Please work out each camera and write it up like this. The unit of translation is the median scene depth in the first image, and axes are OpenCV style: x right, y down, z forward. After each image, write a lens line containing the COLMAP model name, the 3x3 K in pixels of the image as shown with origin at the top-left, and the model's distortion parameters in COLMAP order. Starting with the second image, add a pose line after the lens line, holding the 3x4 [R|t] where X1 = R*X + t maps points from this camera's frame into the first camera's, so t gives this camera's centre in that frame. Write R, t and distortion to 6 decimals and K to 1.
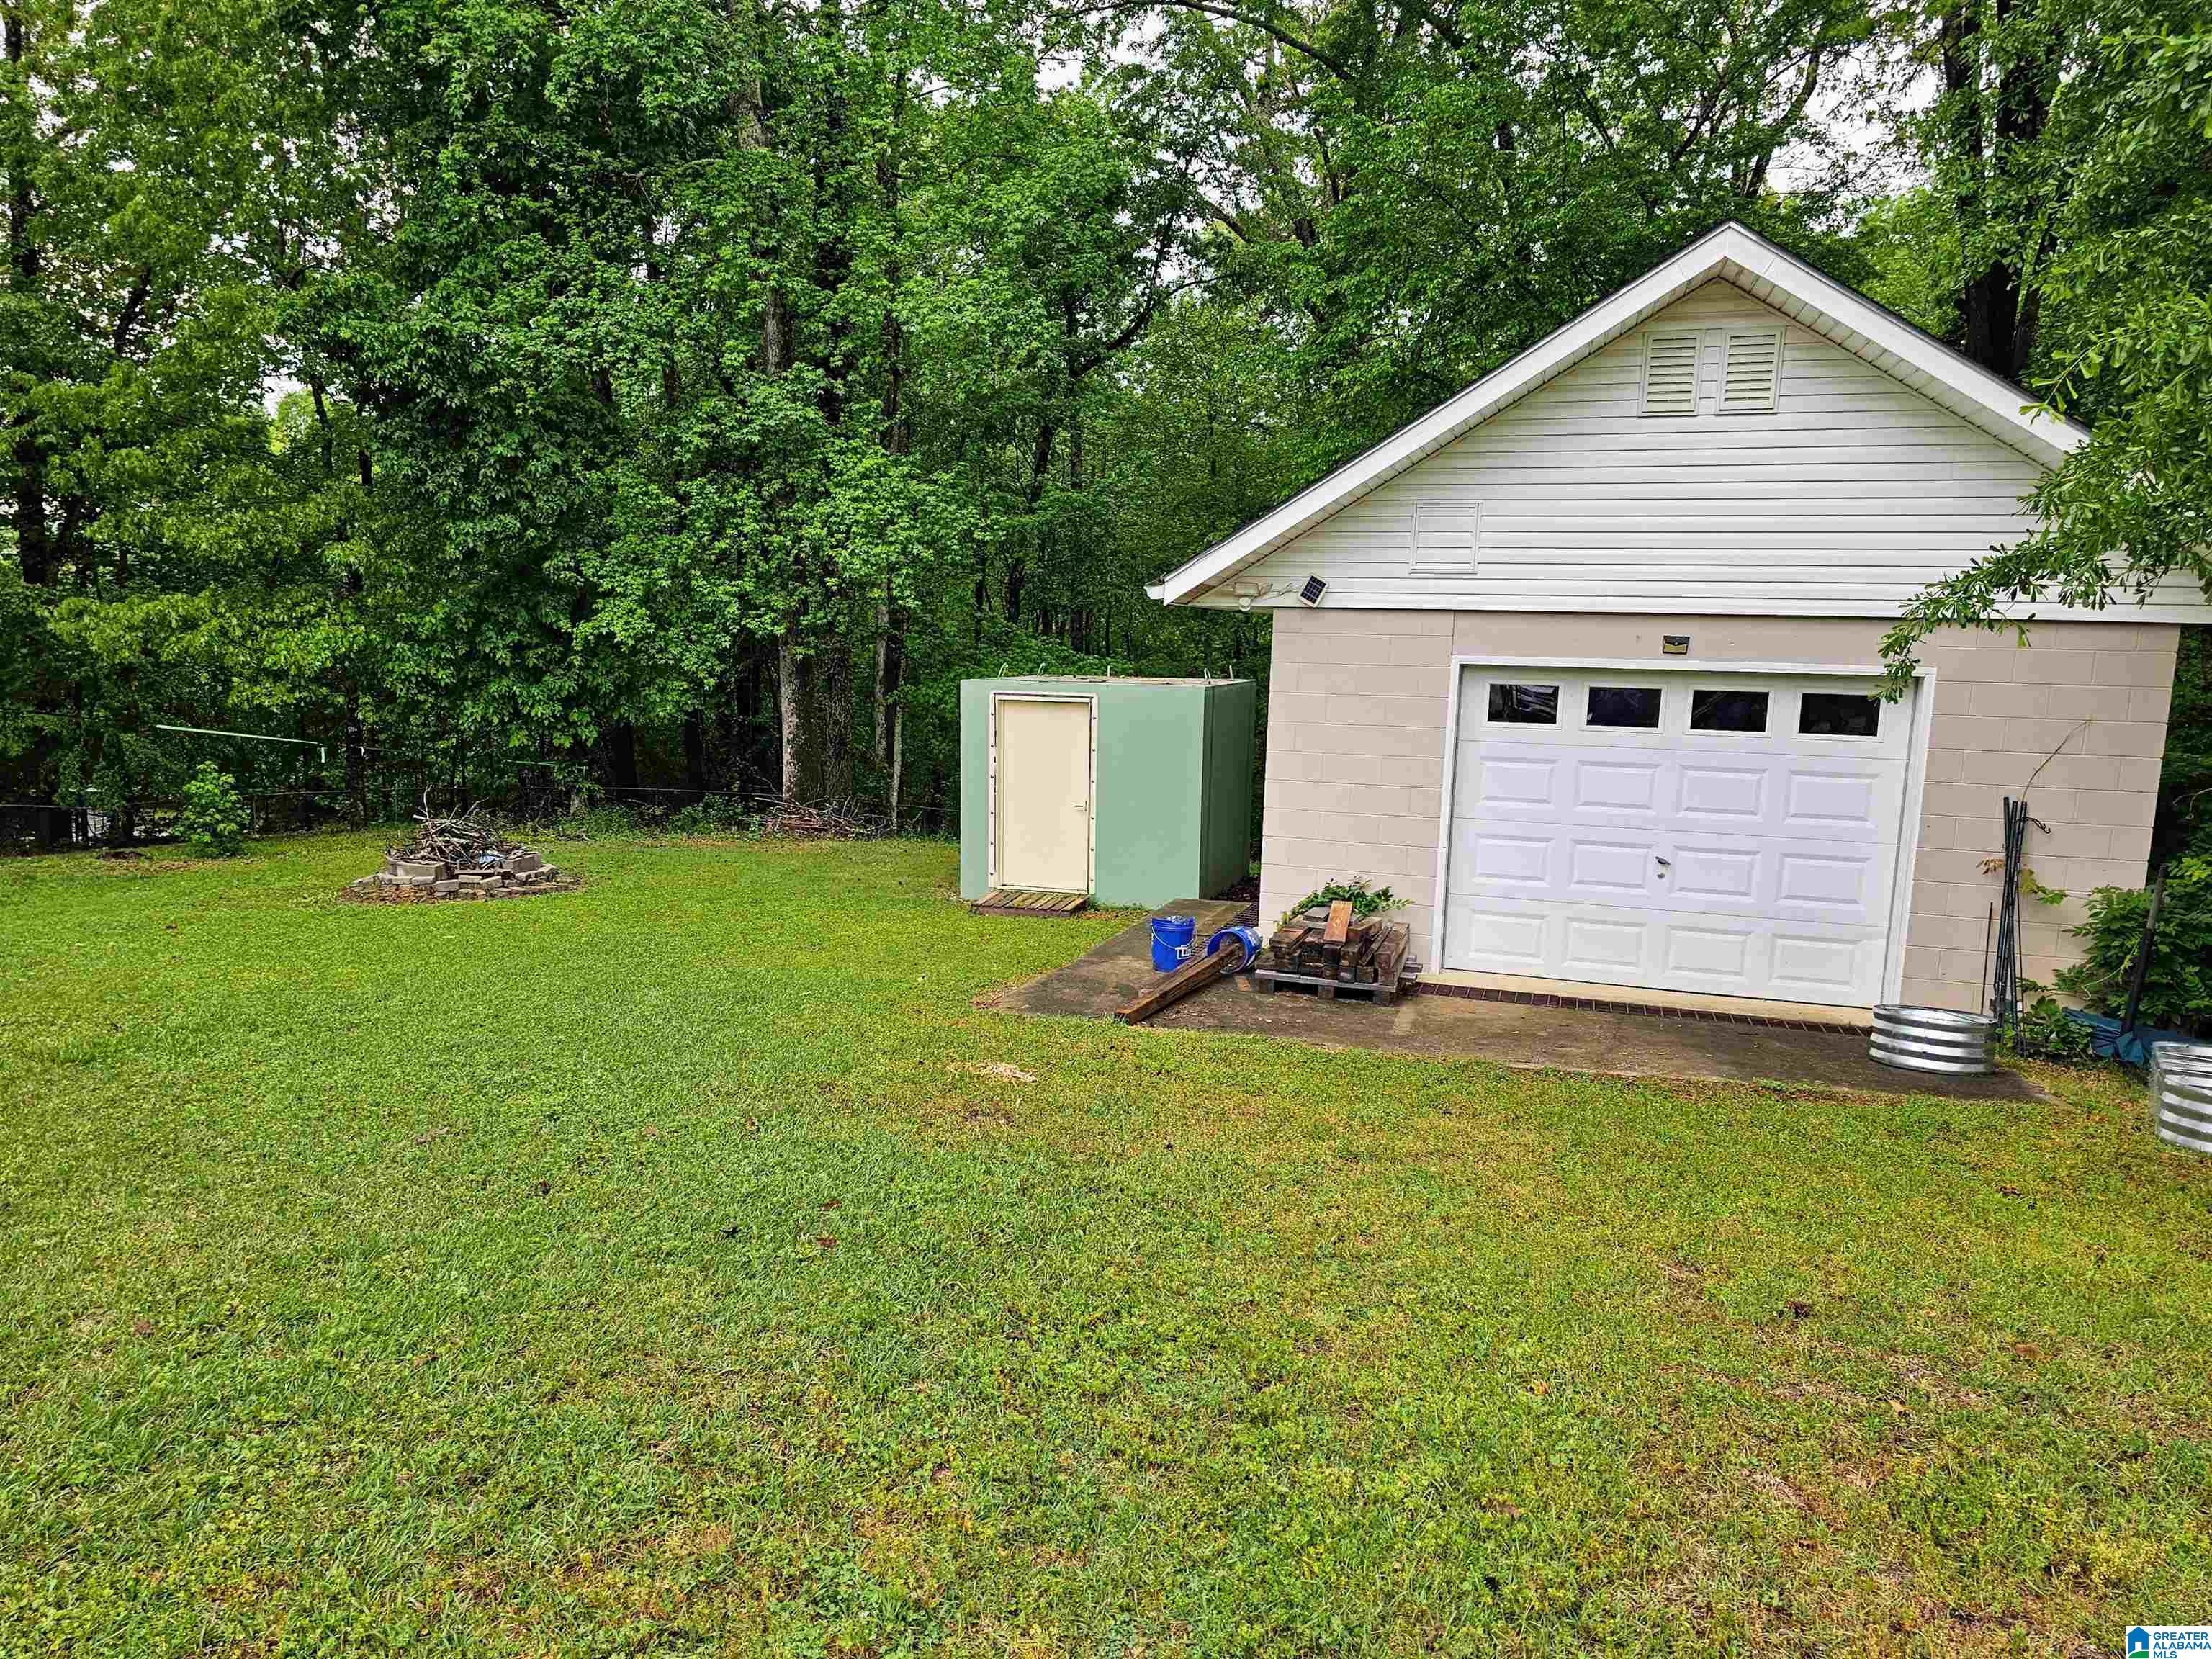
lens RADIAL K [[1458.1, 0, 1114.9], [0, 1458.1, 857.5], [0, 0, 1]] dist [0.050275, -0.059344]
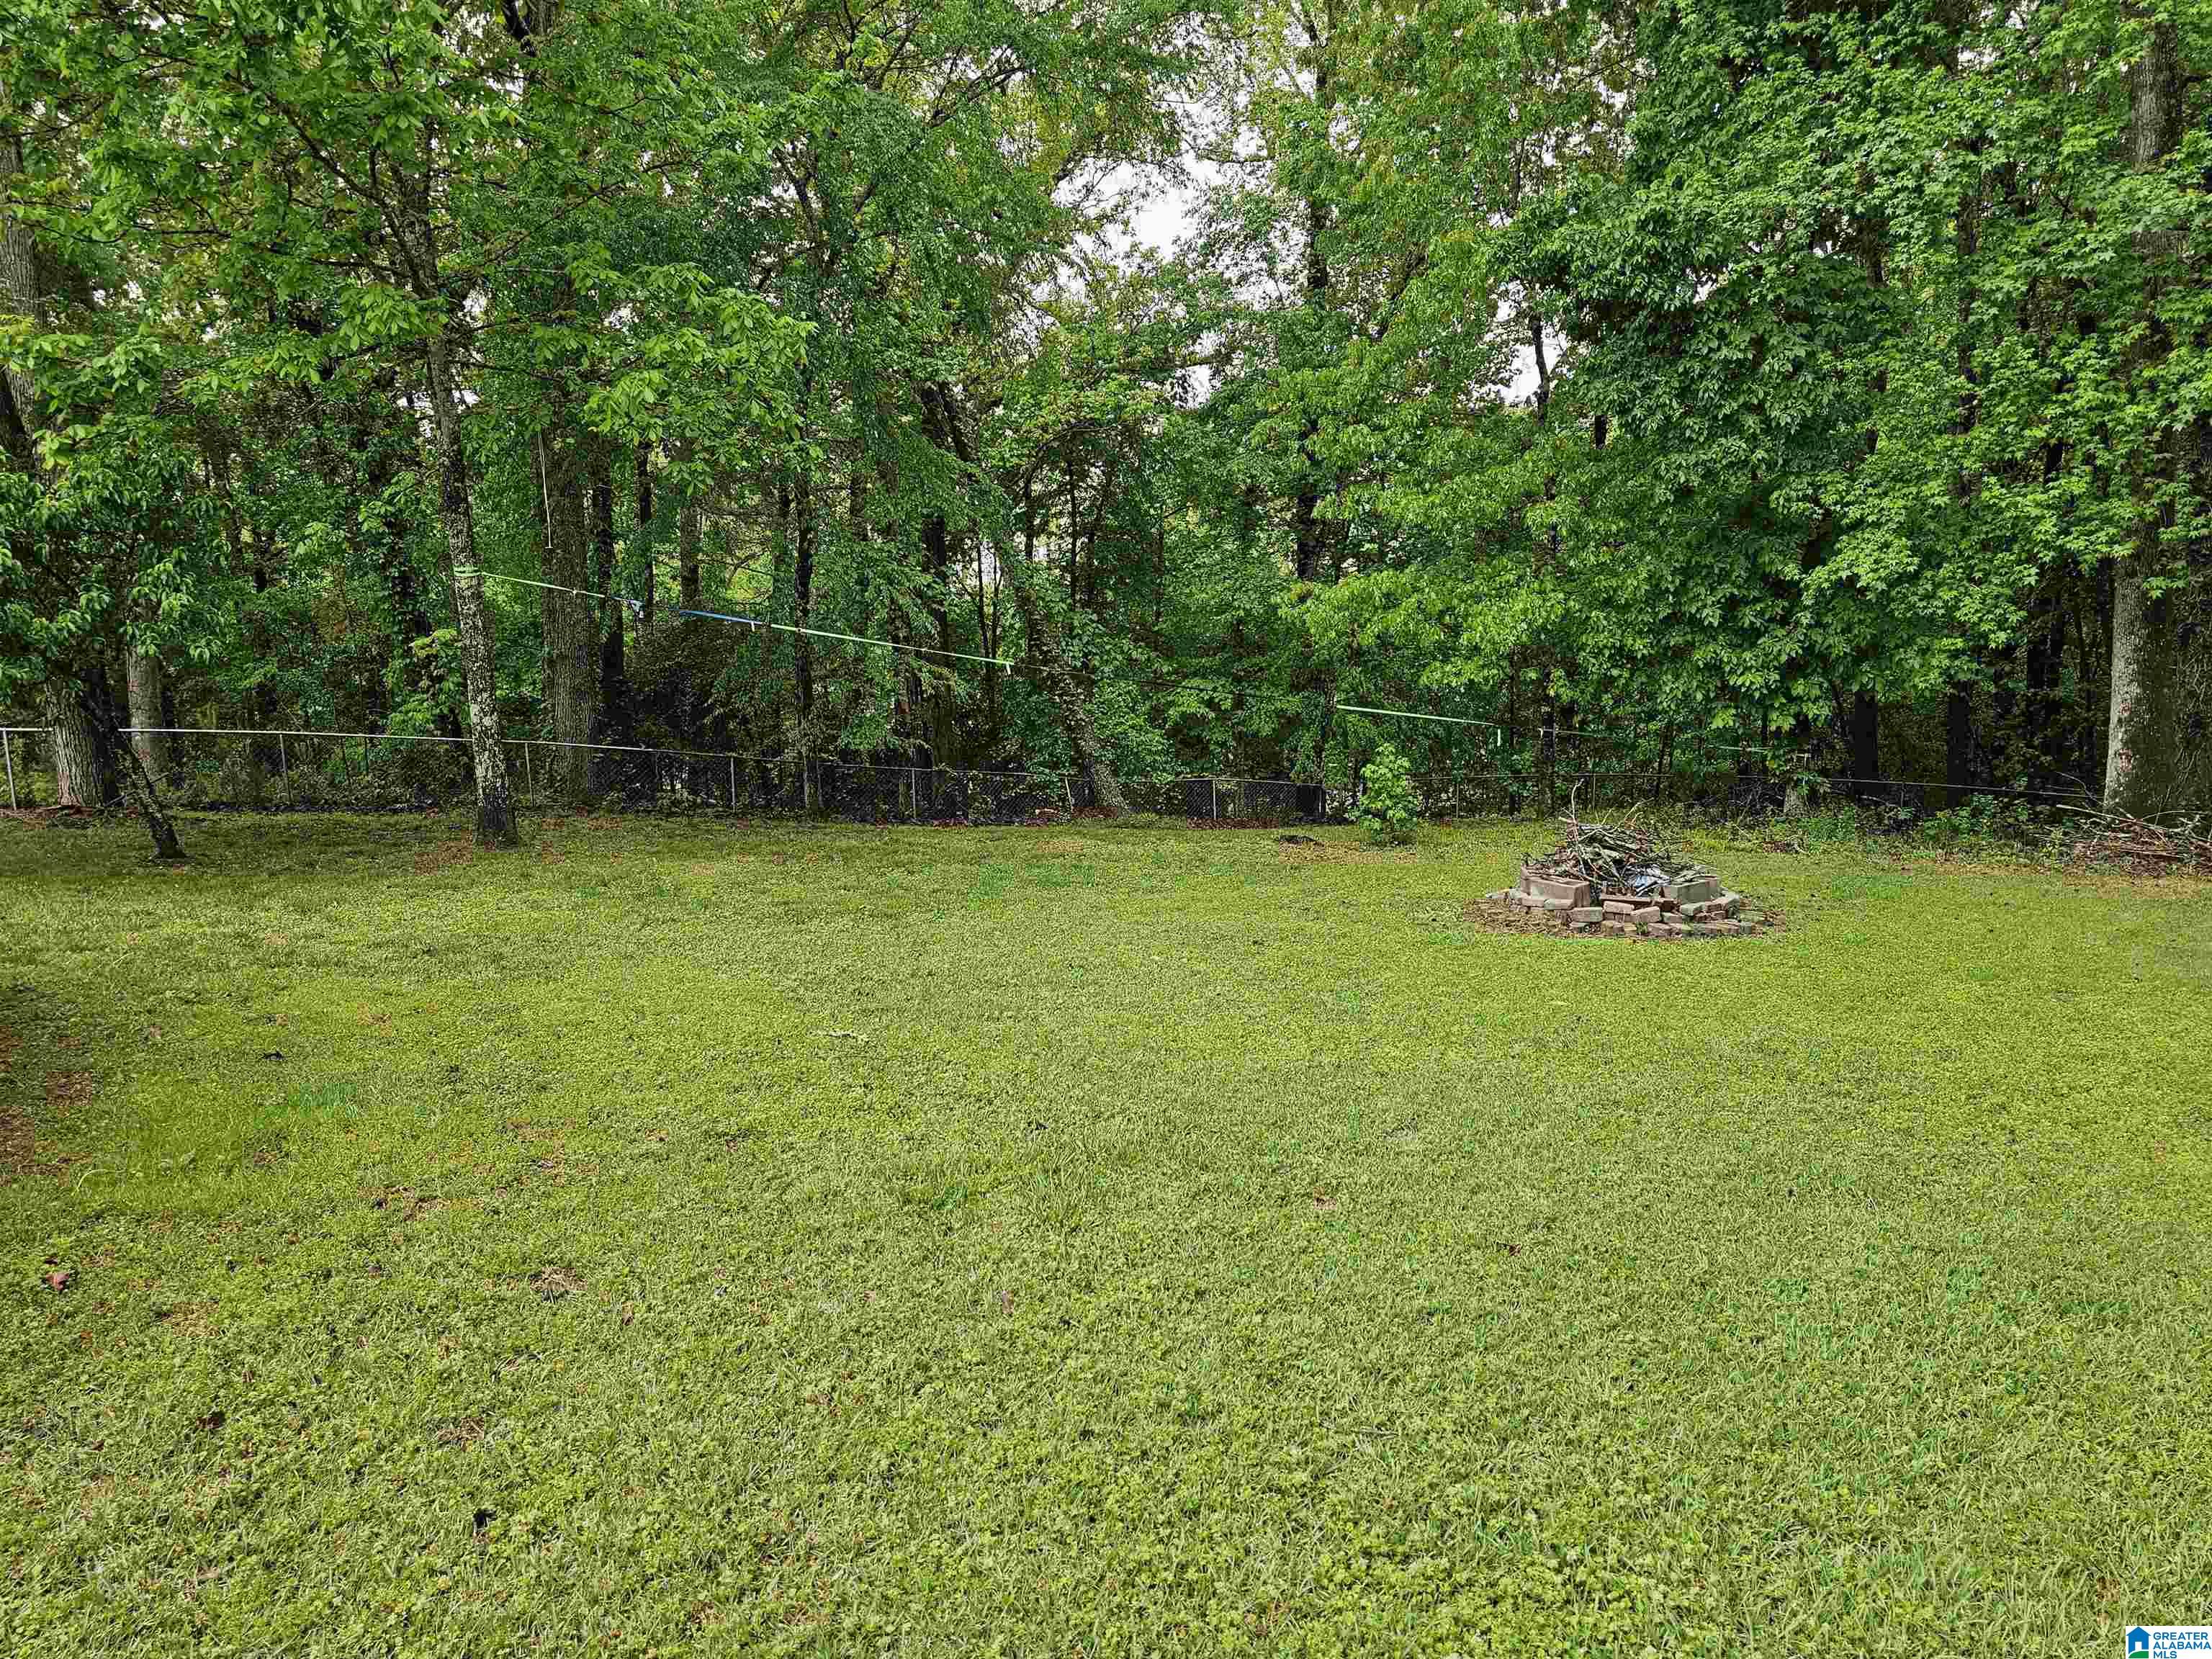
lens RADIAL K [[1458.1, 0, 1114.9], [0, 1458.1, 857.5], [0, 0, 1]] dist [0.050275, -0.059344]
pose [[0.700529, 0.068776, -0.710302, -0.066261], [-0.060196, 0.997493, 0.037216, -0.016005], [0.711081, 0.016686, 0.702912, 0.211523]]
